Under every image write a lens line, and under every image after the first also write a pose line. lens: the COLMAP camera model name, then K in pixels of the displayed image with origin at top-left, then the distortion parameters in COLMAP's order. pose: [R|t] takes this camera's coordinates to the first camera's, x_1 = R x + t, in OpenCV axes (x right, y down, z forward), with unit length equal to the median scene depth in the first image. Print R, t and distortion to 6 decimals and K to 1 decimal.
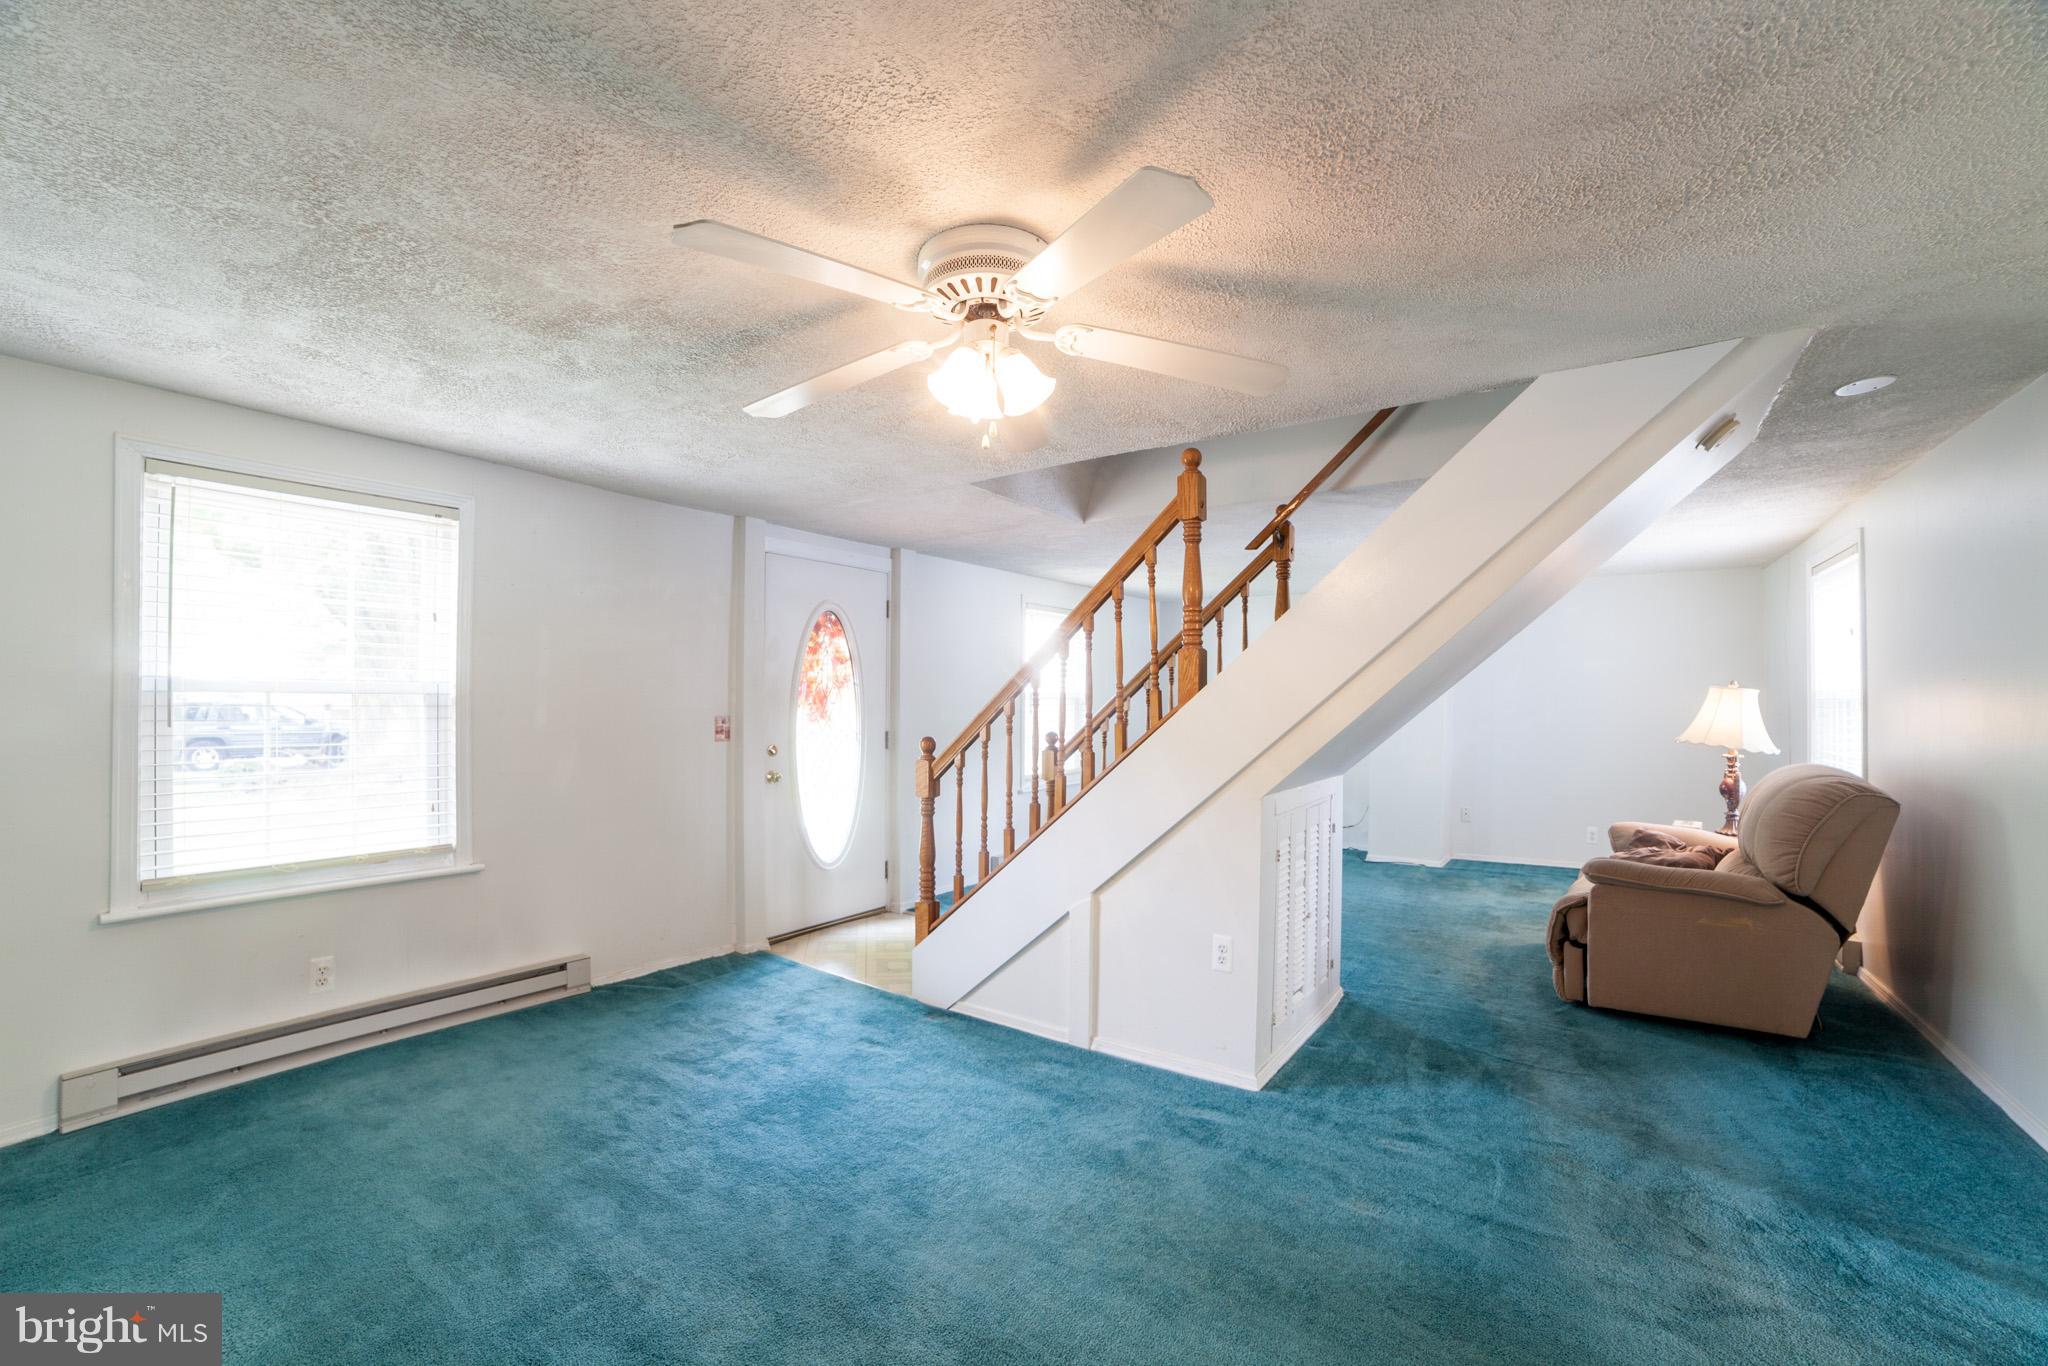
lens RADIAL K [[822.3, 0, 1013.4], [0, 822.3, 695.3], [0, 0, 1]] dist [-0.051716, 0.000230]
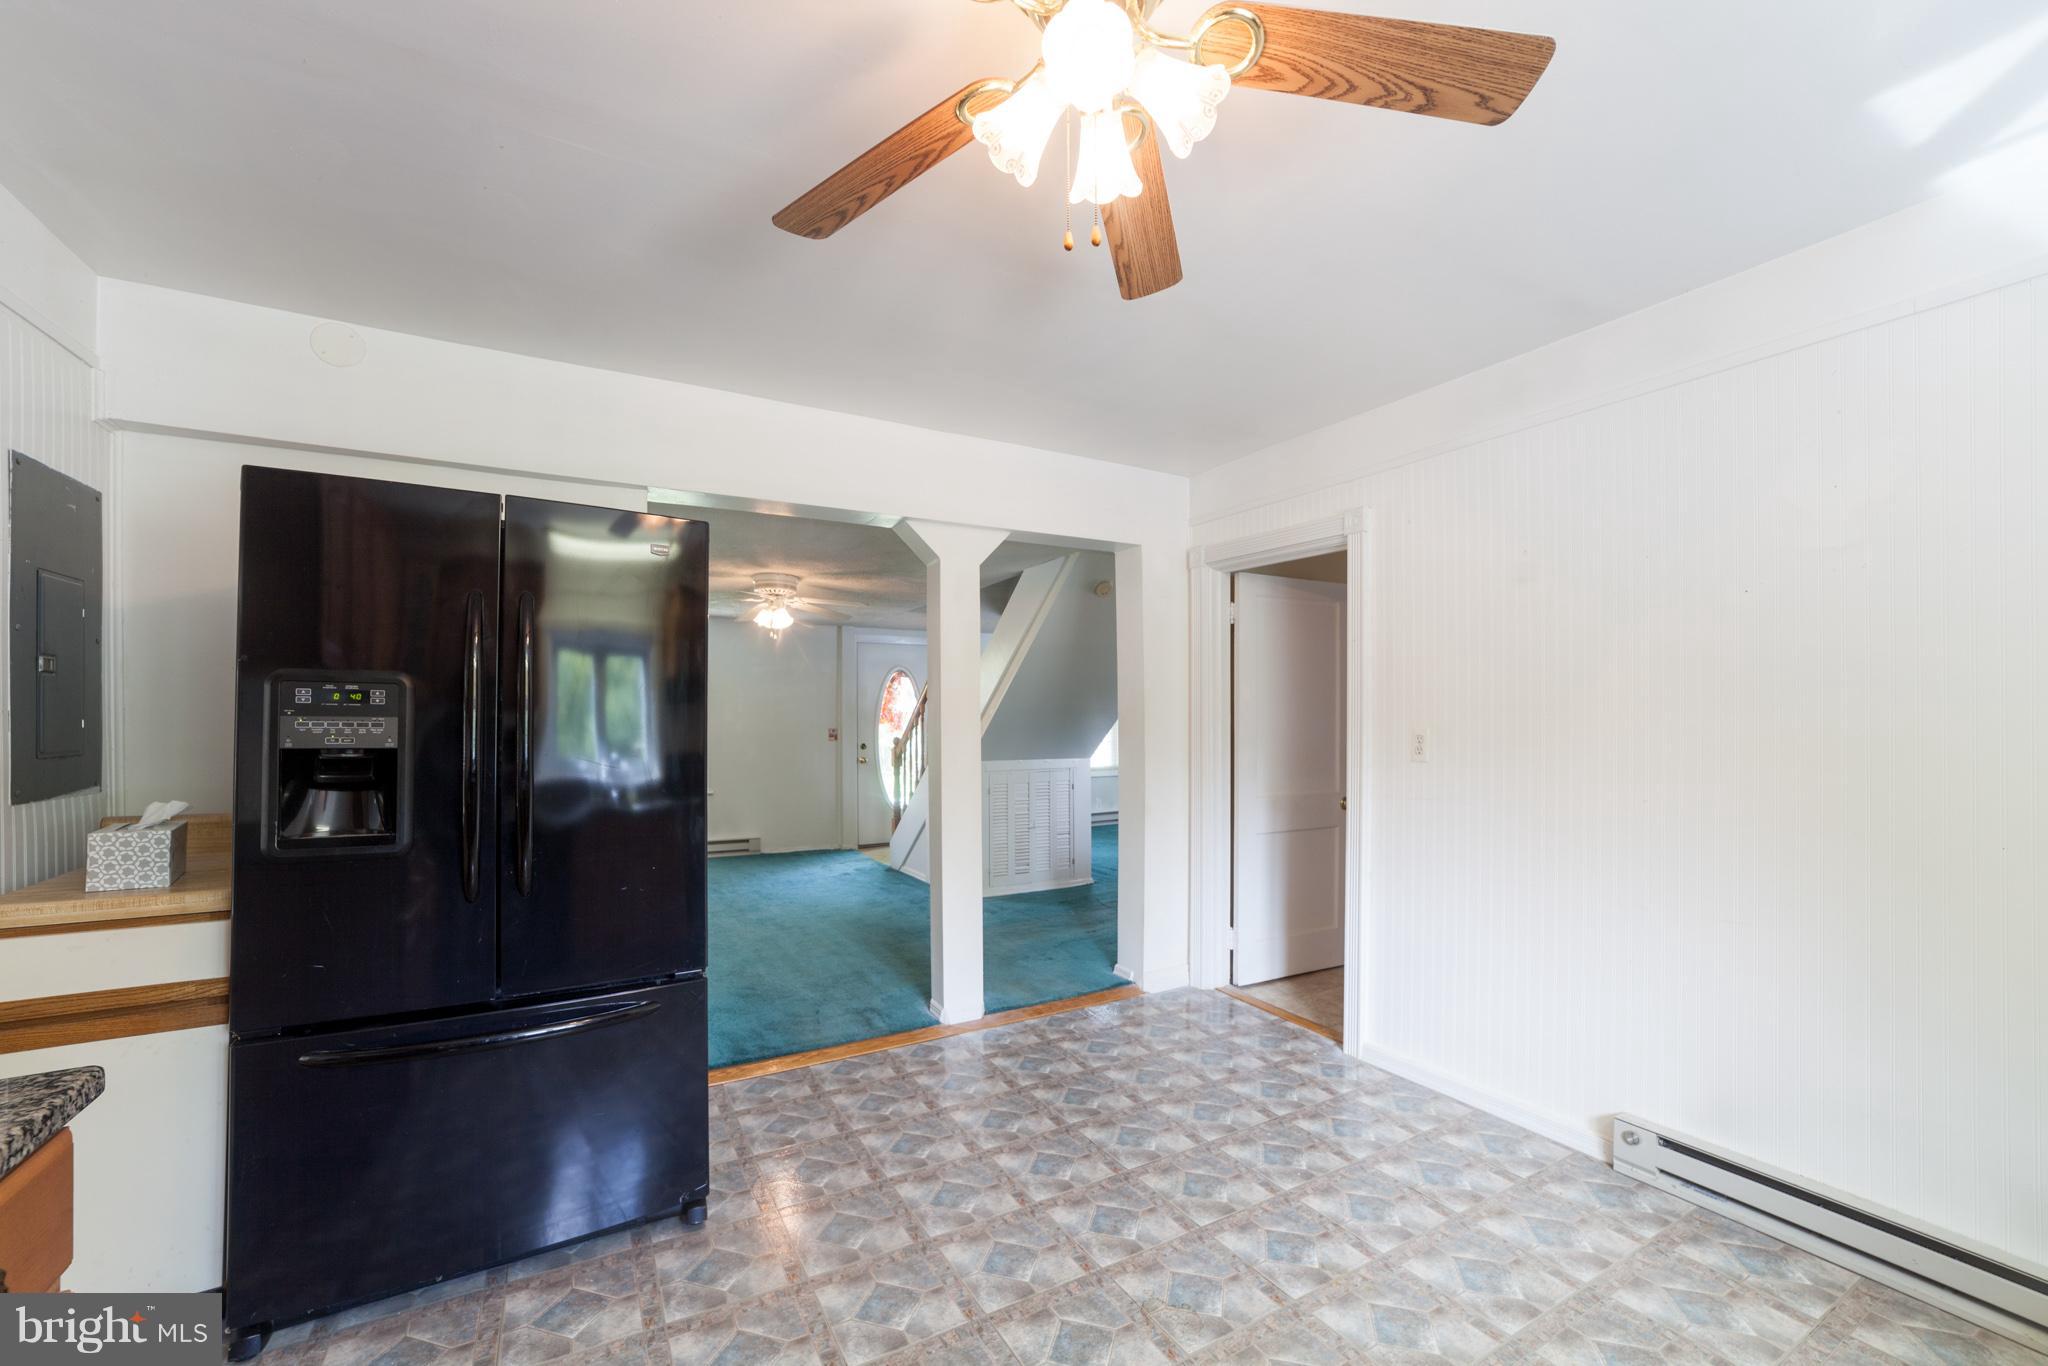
lens RADIAL K [[813.0, 0, 1042.2], [0, 813.0, 729.0], [0, 0, 1]] dist [-0.073574, 0.027061]
pose [[0.916431, -0.008558, -0.400102, 1.197471], [0.015376, 0.999786, 0.013834, 0.008982], [0.399898, -0.018830, 0.916366, -0.790034]]
